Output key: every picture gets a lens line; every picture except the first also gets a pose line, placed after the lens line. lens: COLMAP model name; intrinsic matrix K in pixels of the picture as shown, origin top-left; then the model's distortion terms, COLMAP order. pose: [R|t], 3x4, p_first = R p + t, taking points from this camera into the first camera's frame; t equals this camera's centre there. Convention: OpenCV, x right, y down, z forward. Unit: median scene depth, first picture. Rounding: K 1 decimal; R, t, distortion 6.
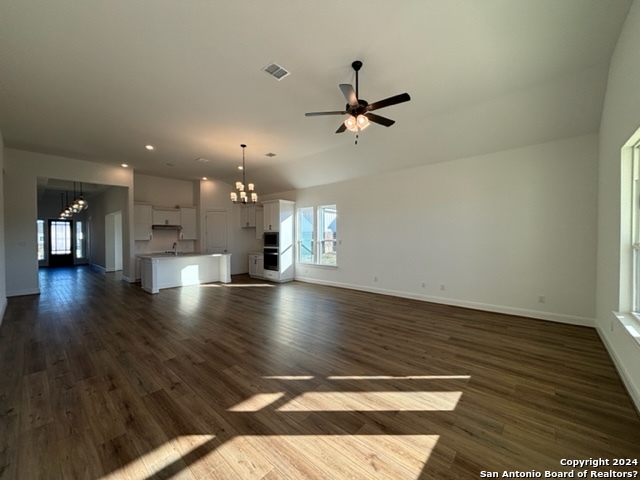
lens RADIAL K [[258.0, 0, 322.0], [0, 258.0, 239.9], [0, 0, 1]] dist [-0.002240, -0.000040]
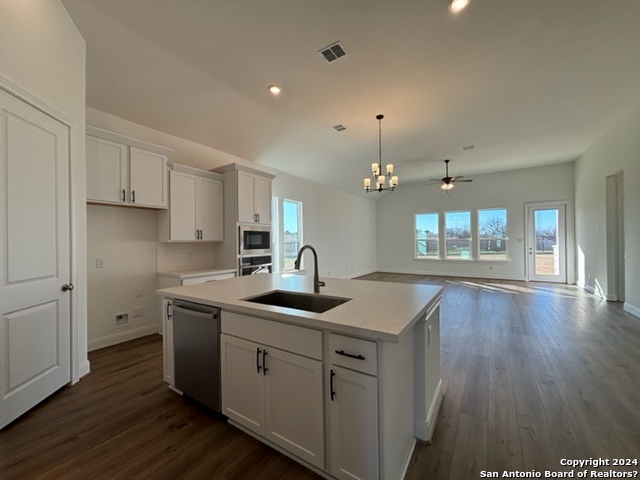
lens RADIAL K [[258.0, 0, 322.0], [0, 258.0, 239.9], [0, 0, 1]] dist [-0.002240, -0.000040]
pose [[-0.133189, 0.014933, 0.990978, -0.711161], [0.028202, 0.999539, -0.011271, 0.006985], [-0.990689, 0.026447, -0.133549, 0.874342]]
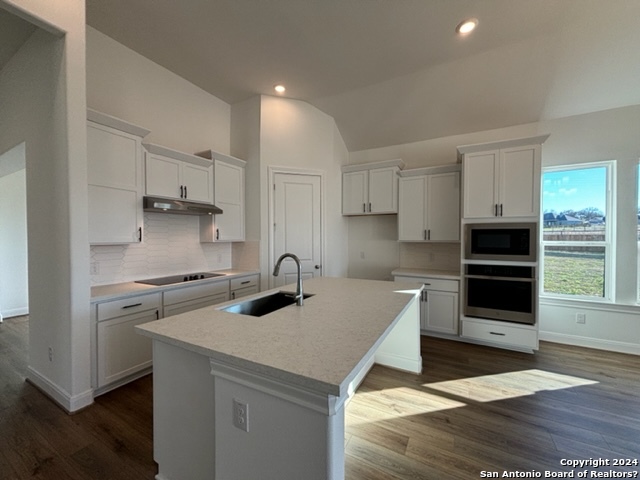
lens RADIAL K [[258.0, 0, 322.0], [0, 258.0, 239.9], [0, 0, 1]] dist [-0.002240, -0.000040]
pose [[0.976645, 0.003439, 0.214830, -0.507146], [-0.002298, 0.999982, -0.005561, -0.001768], [-0.214845, 0.004937, 0.976636, 0.633288]]
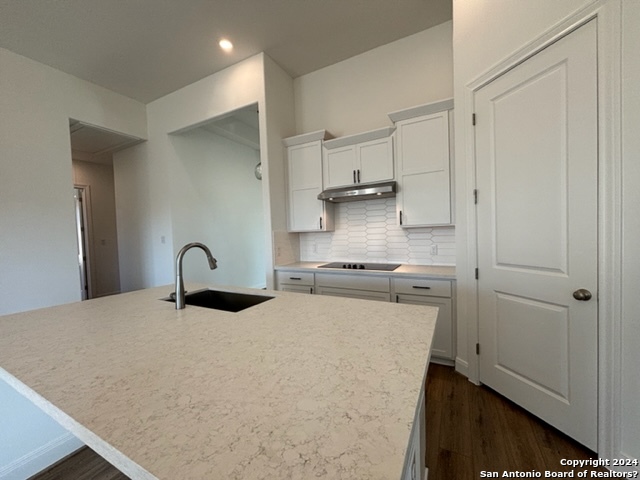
lens RADIAL K [[254.7, 0, 320.0], [0, 254.7, 240.0], [0, 0, 1]] dist [0.000550, 0.000188]
pose [[0.223395, 0.029195, -0.974291, -0.292665], [0.018061, 0.999256, 0.034084, 0.002275], [0.974561, -0.025211, 0.222701, 0.902867]]
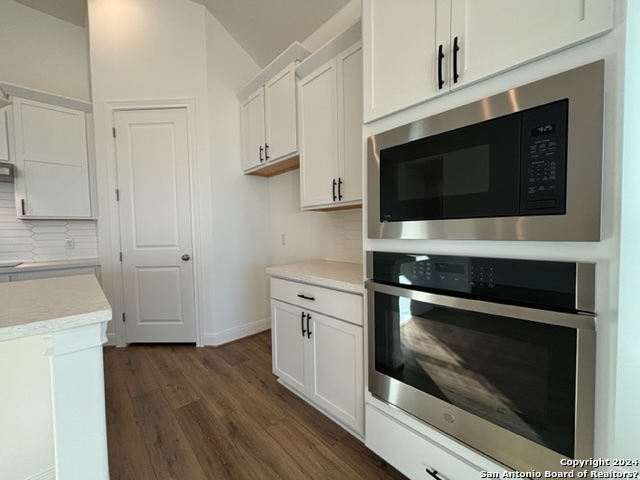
lens RADIAL K [[258.0, 0, 322.0], [0, 258.0, 239.9], [0, 0, 1]] dist [-0.002240, -0.000040]
pose [[0.995083, -0.011906, -0.098330, -0.228615], [0.014167, 0.999650, 0.022334, 0.021488], [0.098030, -0.023617, 0.994903, 0.823739]]
